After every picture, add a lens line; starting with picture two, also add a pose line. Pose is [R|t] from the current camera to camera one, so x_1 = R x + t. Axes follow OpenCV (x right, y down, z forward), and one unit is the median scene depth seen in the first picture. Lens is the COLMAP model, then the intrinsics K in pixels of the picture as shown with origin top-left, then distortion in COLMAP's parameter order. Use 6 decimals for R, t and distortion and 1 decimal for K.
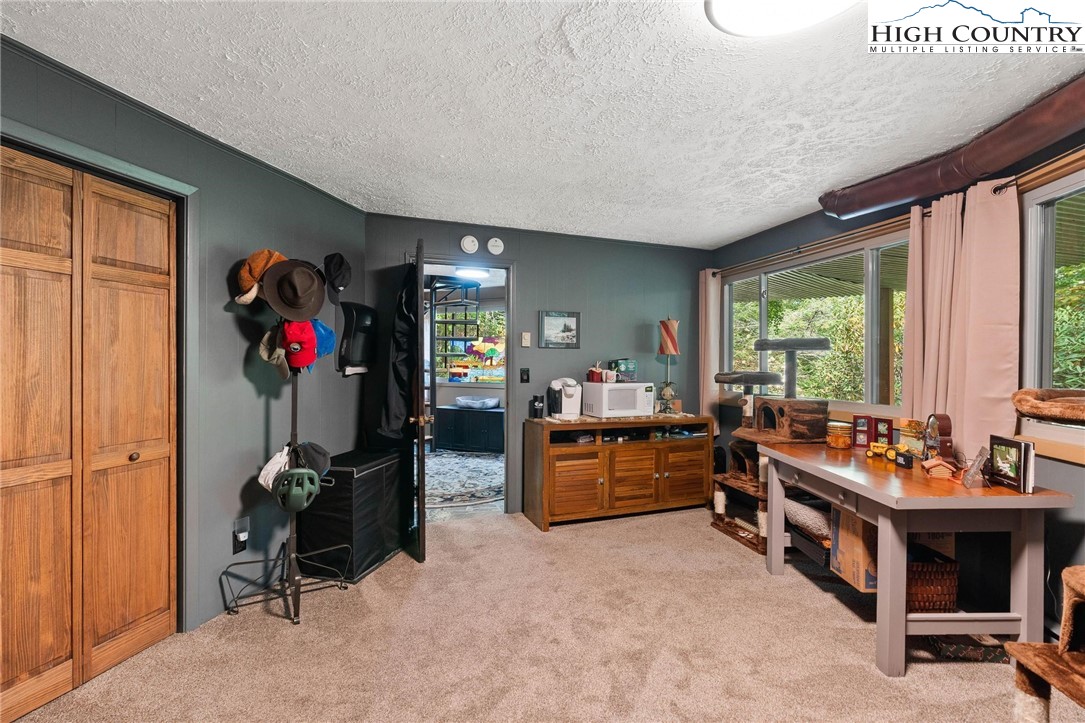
lens RADIAL K [[493.4, 0, 539.1], [0, 493.4, 358.9], [0, 0, 1]] dist [-0.003996, 0.001050]
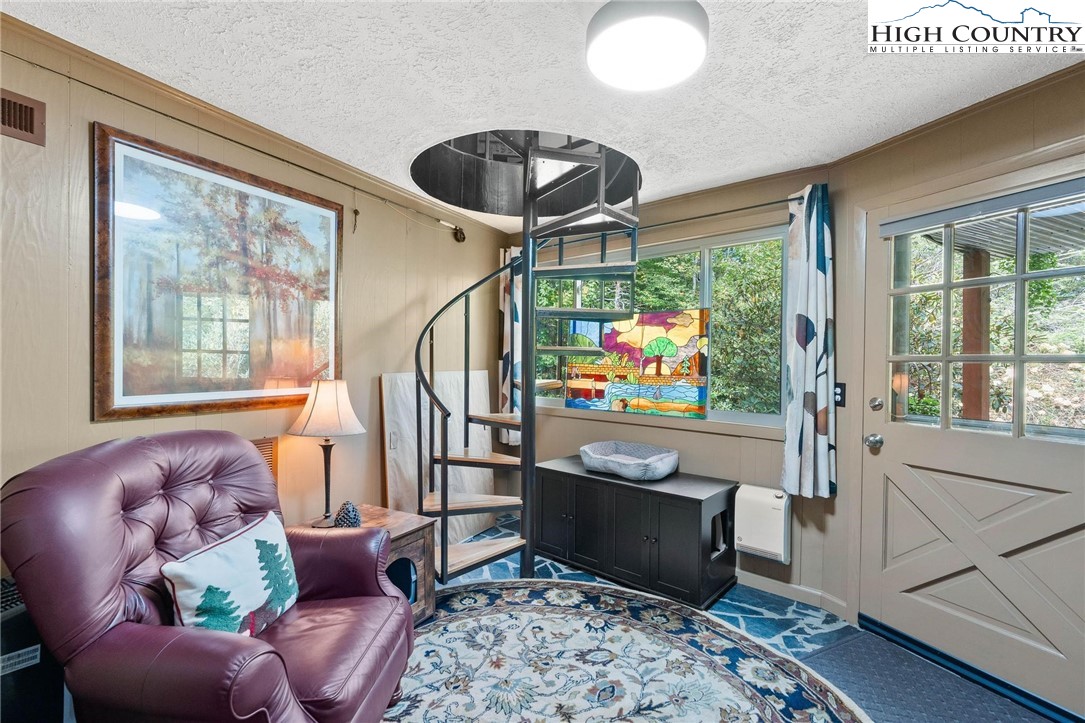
lens RADIAL K [[493.4, 0, 540.6], [0, 493.4, 362.2], [0, 0, 1]] dist [-0.003996, 0.001050]
pose [[0.969159, 0.009131, -0.246267, -0.089761], [-0.009430, 0.999956, -0.000037, 0.001881], [0.246256, 0.002359, 0.969202, 0.536223]]
